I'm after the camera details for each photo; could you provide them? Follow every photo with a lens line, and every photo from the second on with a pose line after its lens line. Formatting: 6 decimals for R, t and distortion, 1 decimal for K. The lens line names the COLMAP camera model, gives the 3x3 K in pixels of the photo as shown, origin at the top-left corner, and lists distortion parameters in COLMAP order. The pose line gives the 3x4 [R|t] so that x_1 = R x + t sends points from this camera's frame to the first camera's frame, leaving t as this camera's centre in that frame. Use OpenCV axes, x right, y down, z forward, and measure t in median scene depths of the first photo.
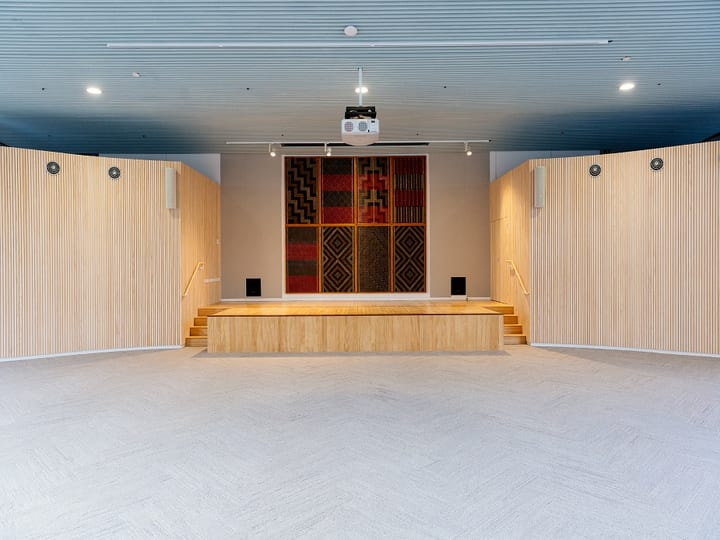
lens RADIAL K [[488.5, 0, 360.0], [0, 488.5, 270.0], [0, 0, 1]] dist [-0.003401, 0.080594]
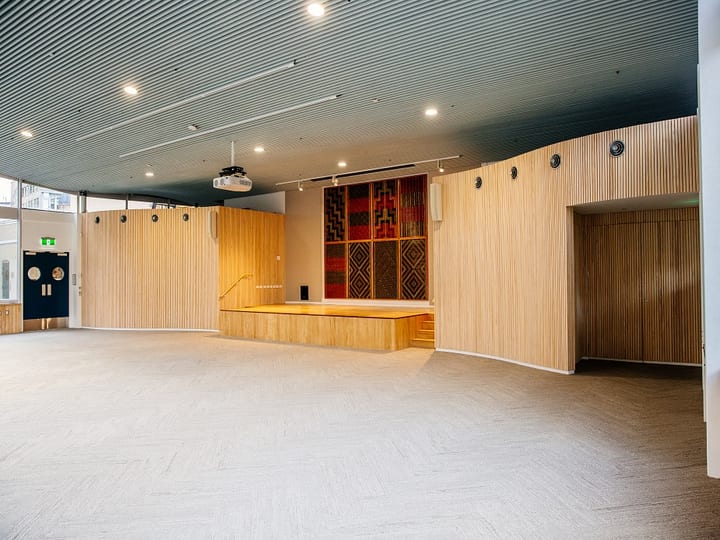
lens RADIAL K [[514.5, 0, 360.0], [0, 514.5, 270.0], [0, 0, 1]] dist [-0.104286, 0.102607]
pose [[0.816093, -0.008147, -0.577863, 0.671319], [-0.003714, 0.999806, -0.019341, 0.001244], [0.577909, 0.017930, 0.815904, -0.007551]]
